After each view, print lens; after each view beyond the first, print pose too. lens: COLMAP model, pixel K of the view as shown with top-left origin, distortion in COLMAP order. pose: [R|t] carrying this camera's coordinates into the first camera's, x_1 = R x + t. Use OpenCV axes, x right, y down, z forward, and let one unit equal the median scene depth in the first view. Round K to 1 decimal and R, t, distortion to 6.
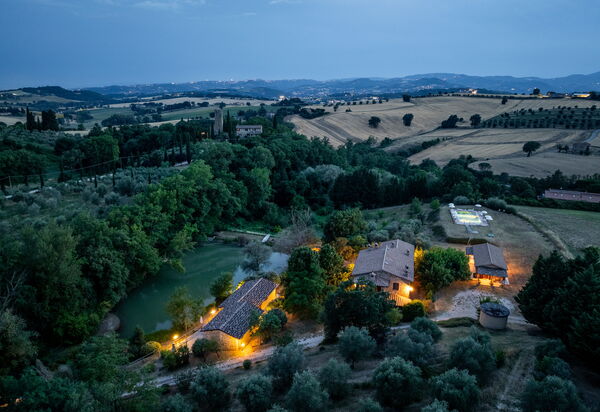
lens RADIAL K [[426.8, 0, 301.5], [0, 426.8, 206.1], [0, 0, 1]] dist [-0.036711, 0.000578]
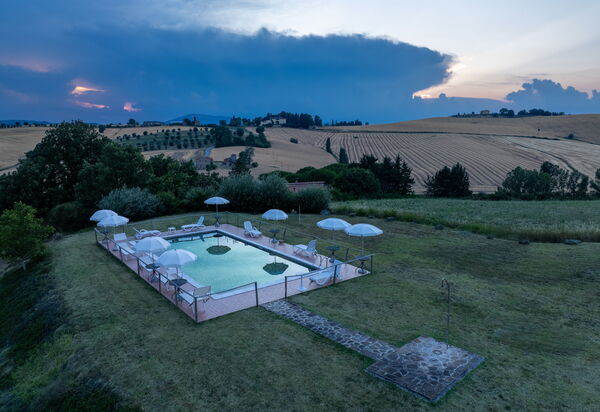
lens RADIAL K [[426.8, 0, 302.7], [0, 426.8, 221.6], [0, 0, 1]] dist [-0.036711, 0.000578]
pose [[0.629831, -0.160600, 0.759948, 0.059725], [0.215660, 0.976080, 0.027540, 0.002715], [-0.746193, 0.146545, 0.649400, 0.185129]]
